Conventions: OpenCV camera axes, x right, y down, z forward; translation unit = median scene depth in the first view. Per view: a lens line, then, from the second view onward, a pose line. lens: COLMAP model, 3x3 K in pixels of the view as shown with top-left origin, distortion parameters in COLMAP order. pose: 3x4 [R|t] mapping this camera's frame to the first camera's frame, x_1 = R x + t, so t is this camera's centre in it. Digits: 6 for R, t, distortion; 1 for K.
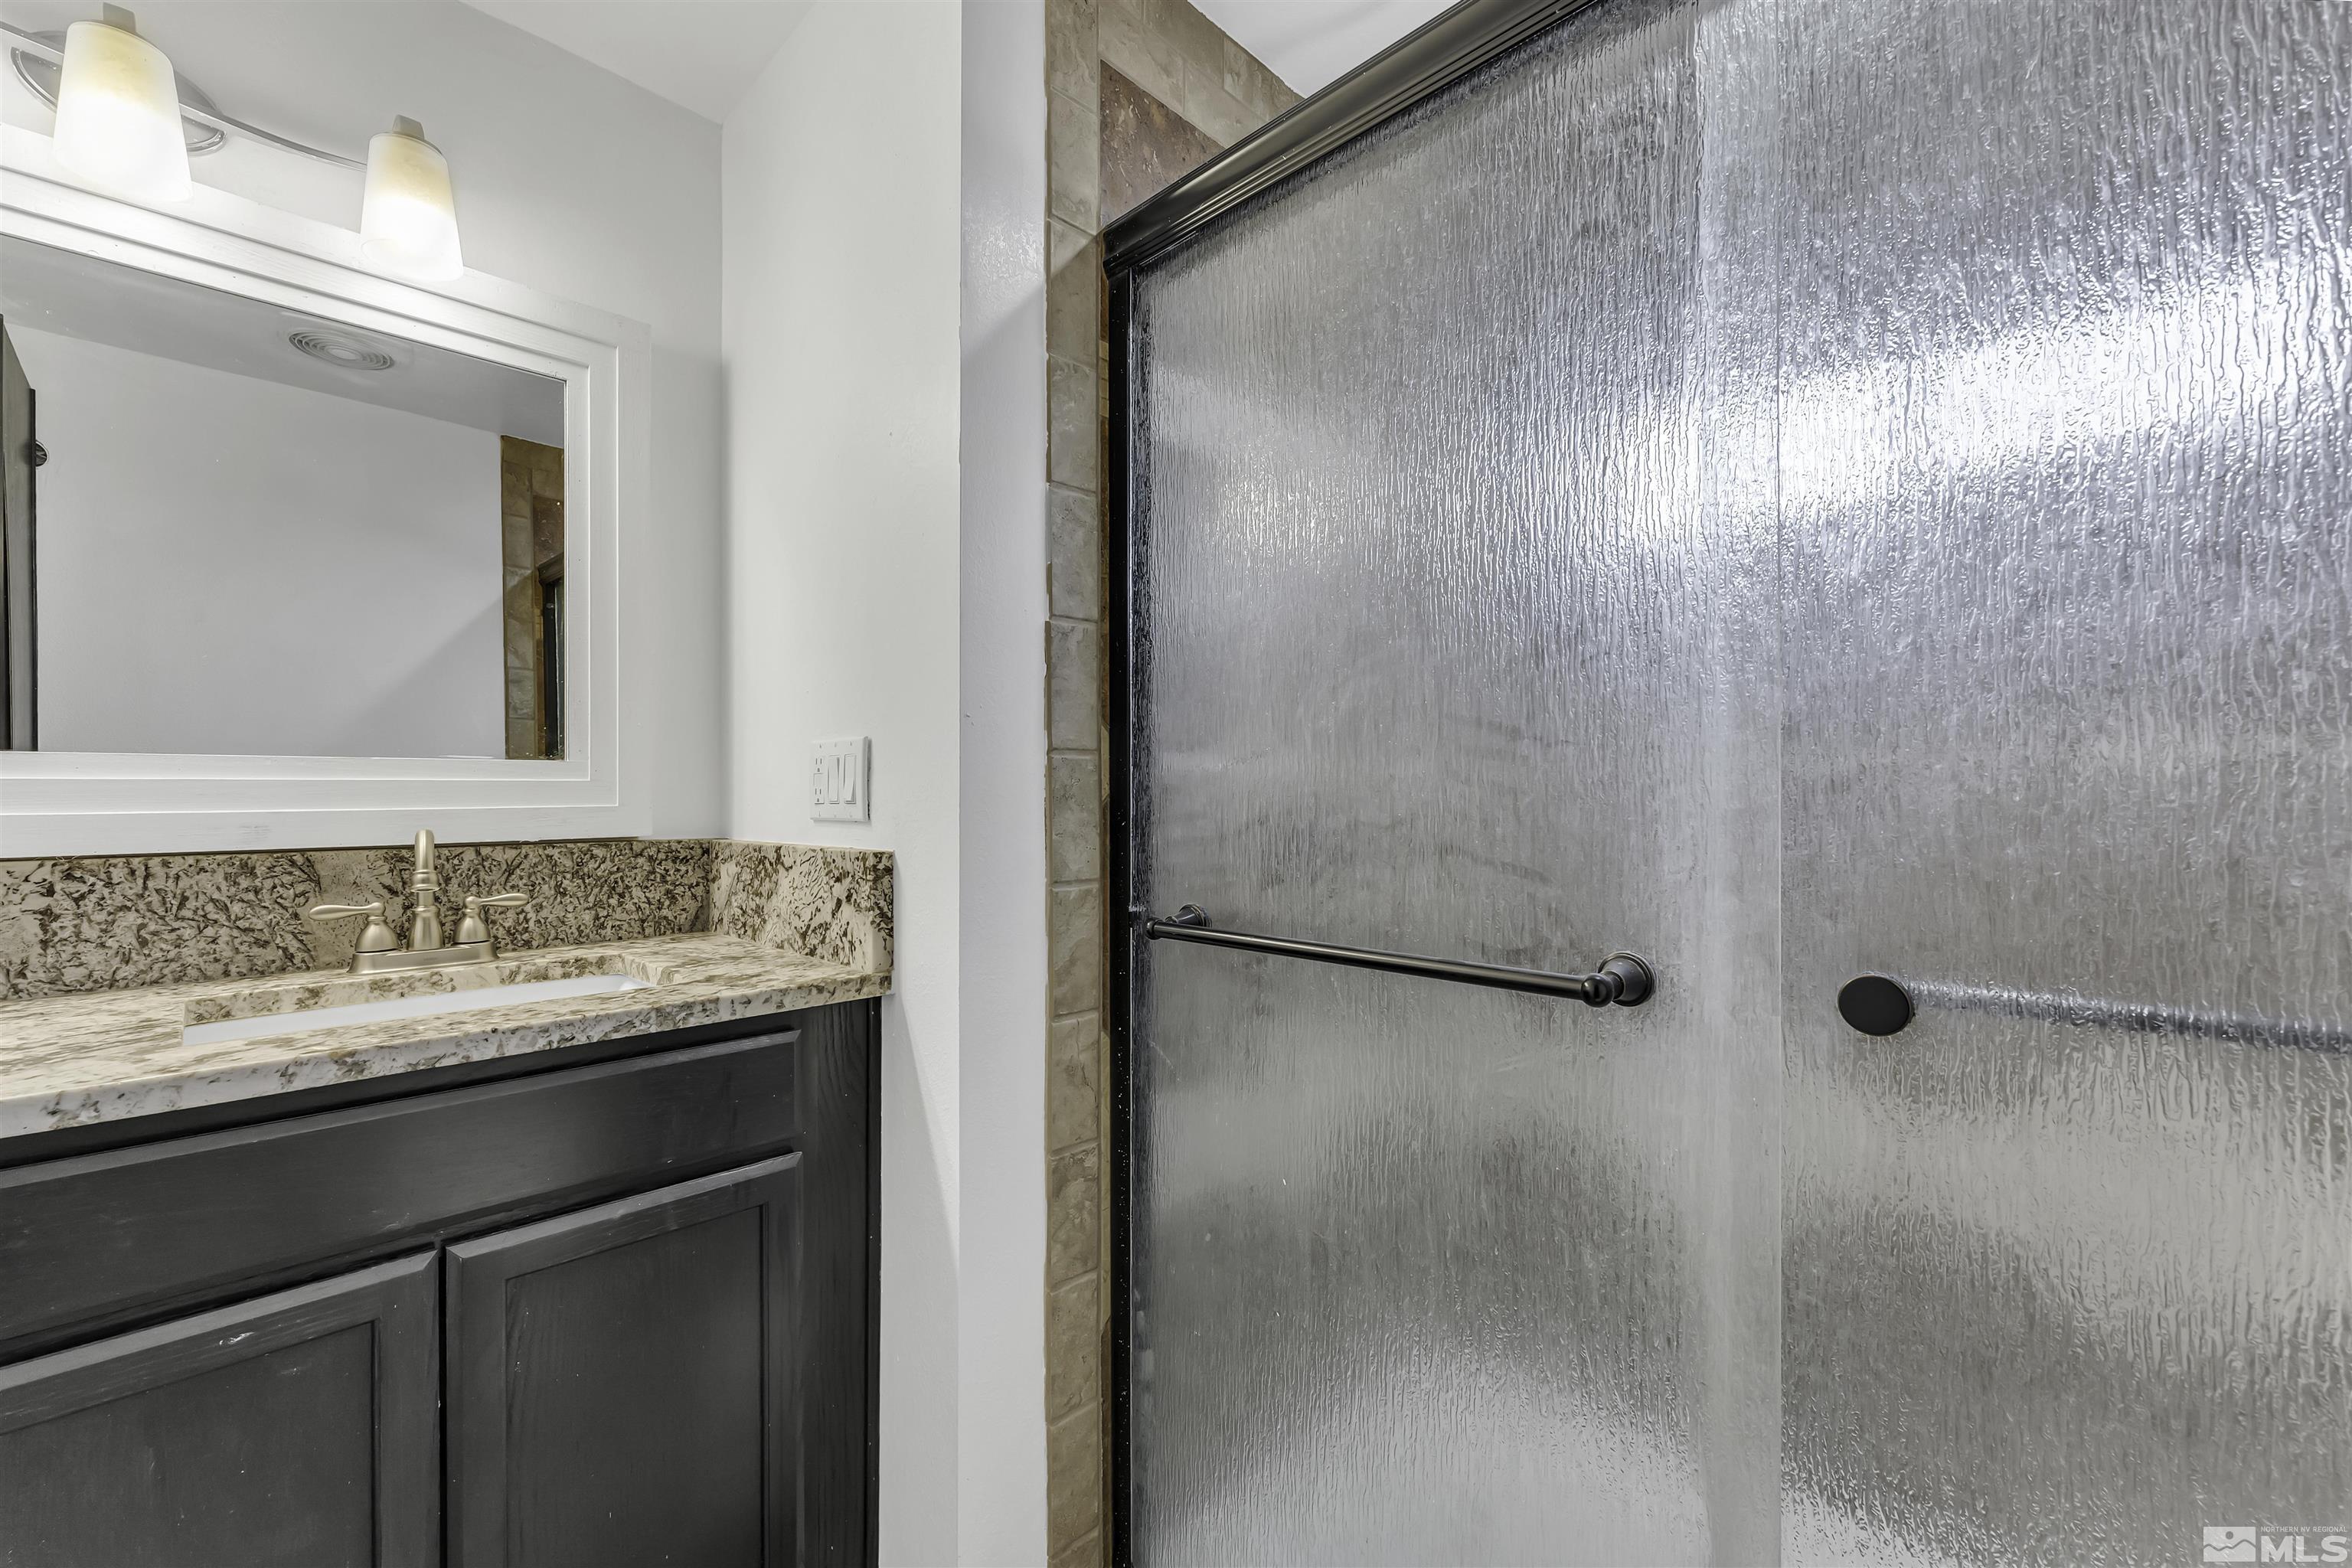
lens RADIAL K [[970.7, 0, 1175.7], [0, 970.7, 786.2], [0, 0, 1]] dist [0.000037, 0.000051]
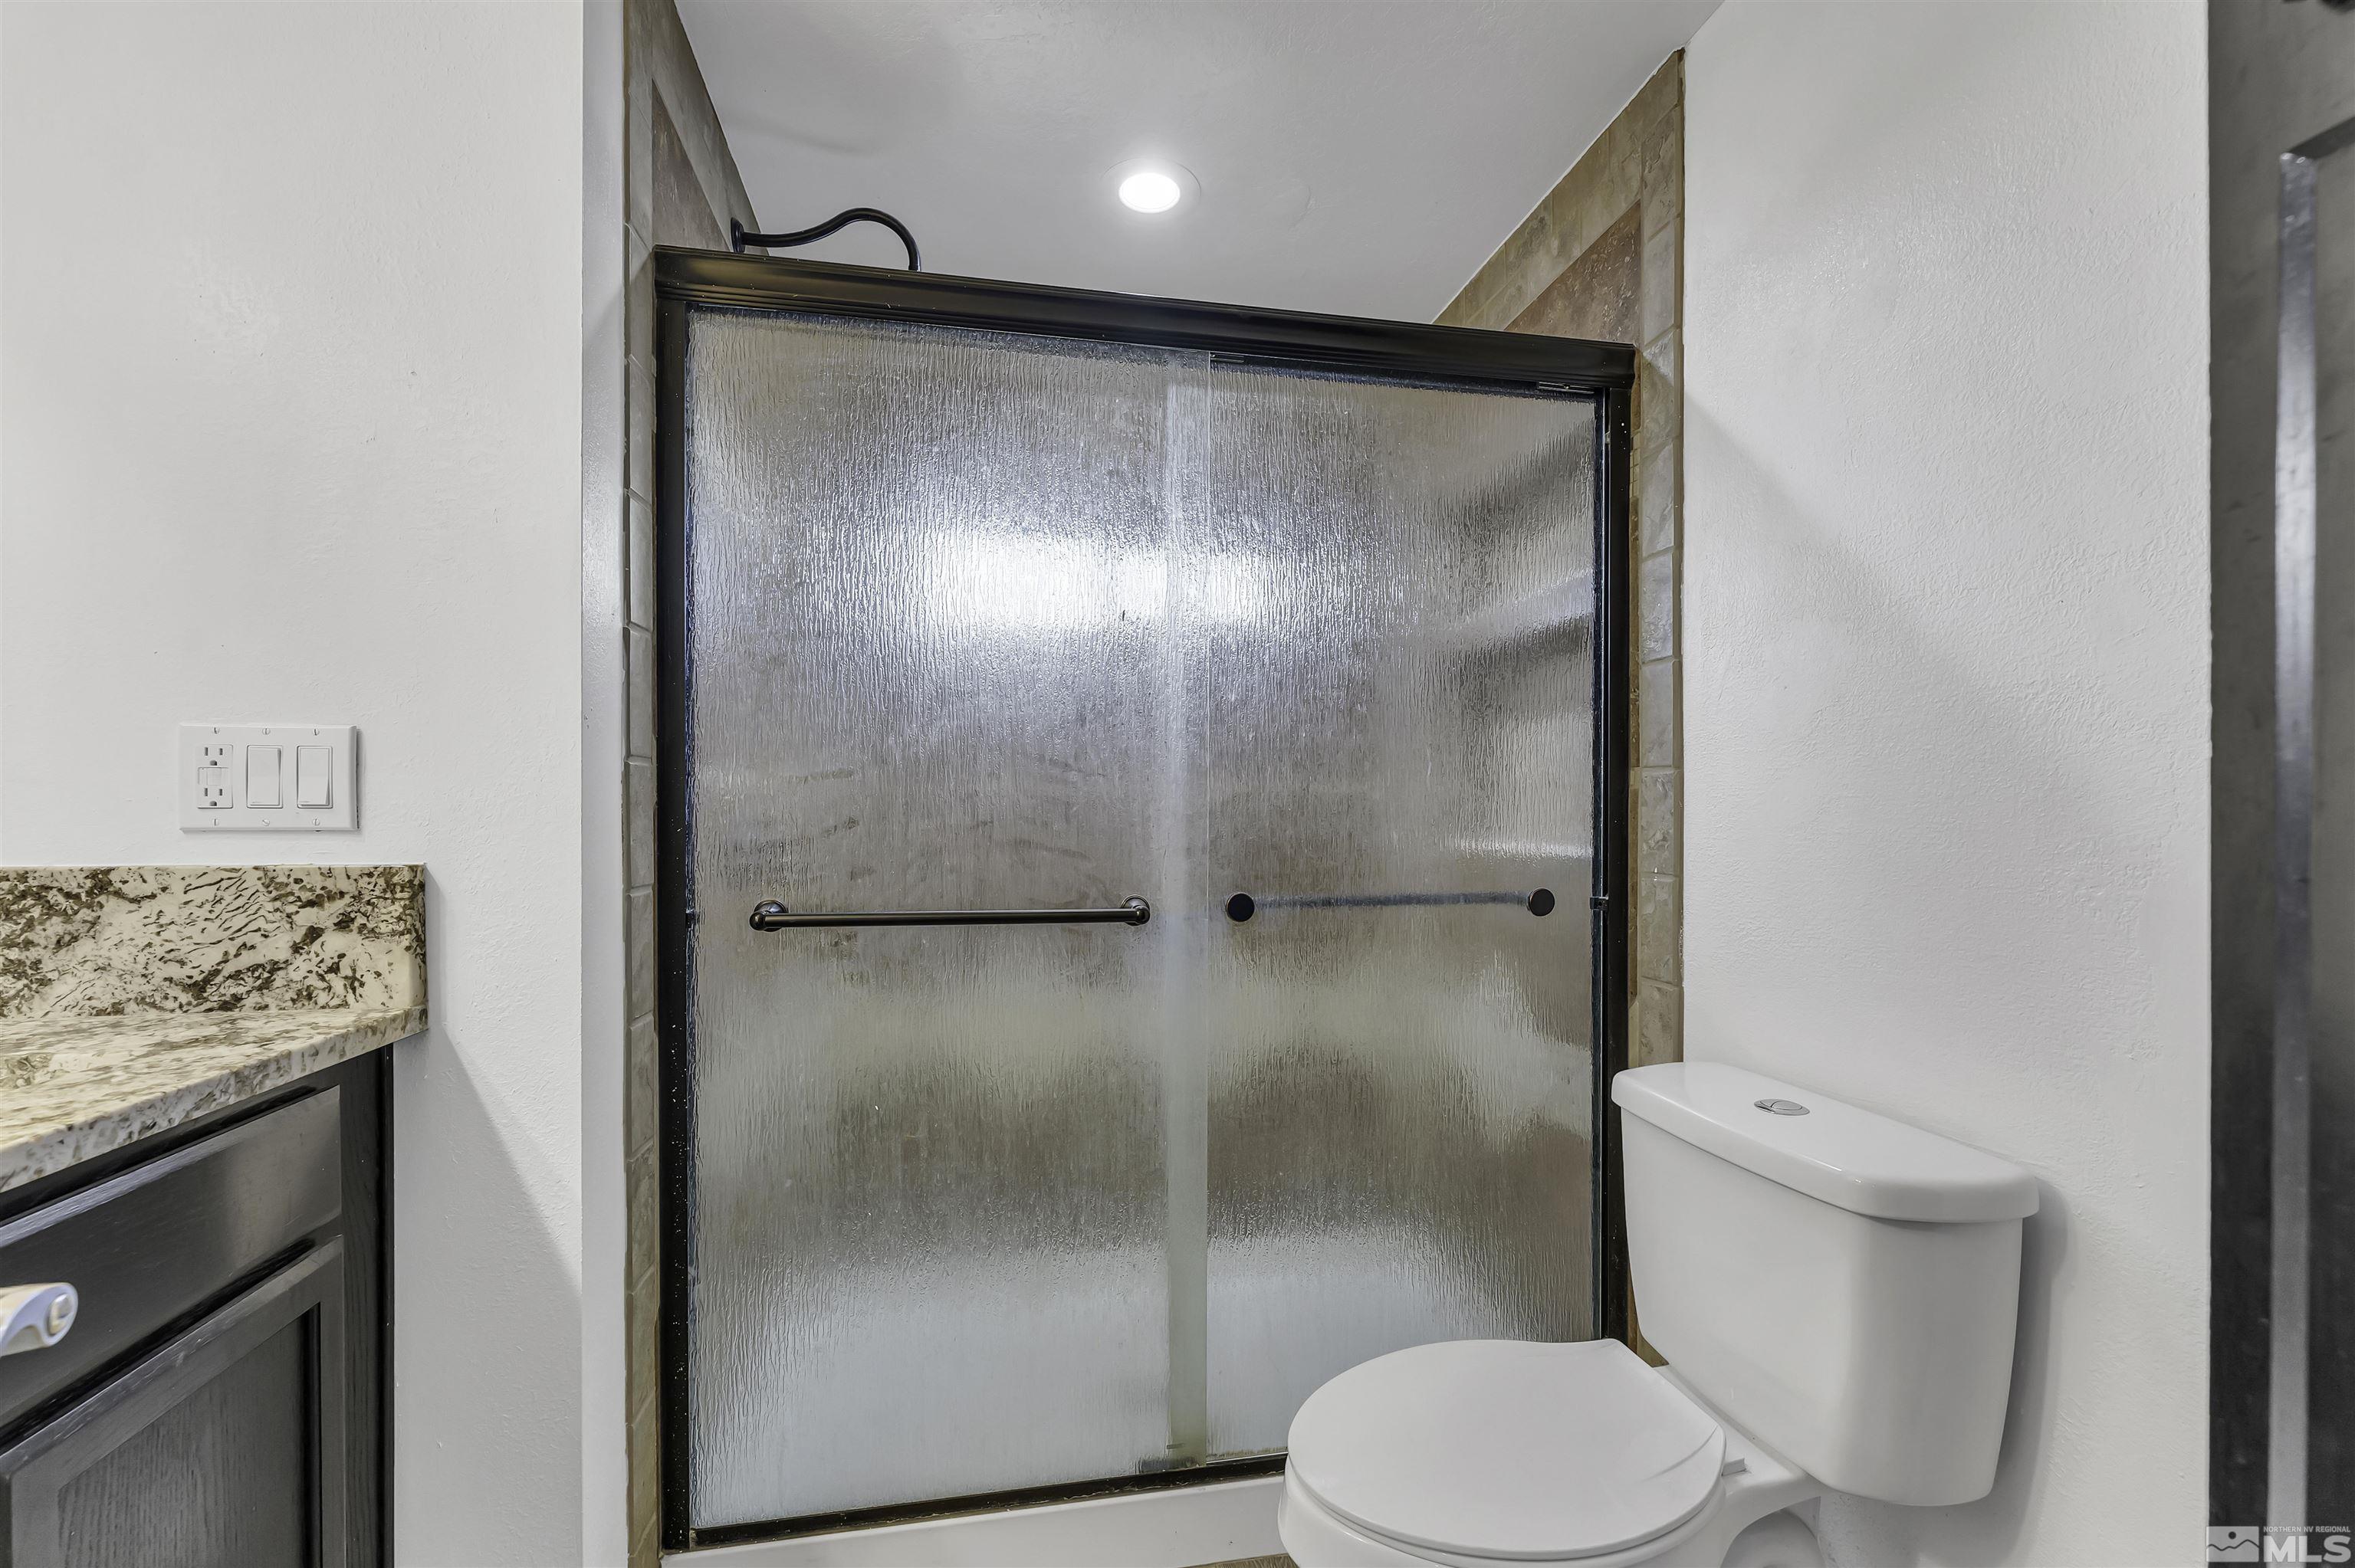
lens RADIAL K [[971.8, 0, 1168.9], [0, 971.8, 809.8], [0, 0, 1]] dist [0.000037, 0.000051]
pose [[0.561510, 0.009600, 0.827414, -0.732750], [-0.012896, 0.999913, -0.002850, 0.015146], [-0.827370, -0.009070, 0.561585, -0.030306]]
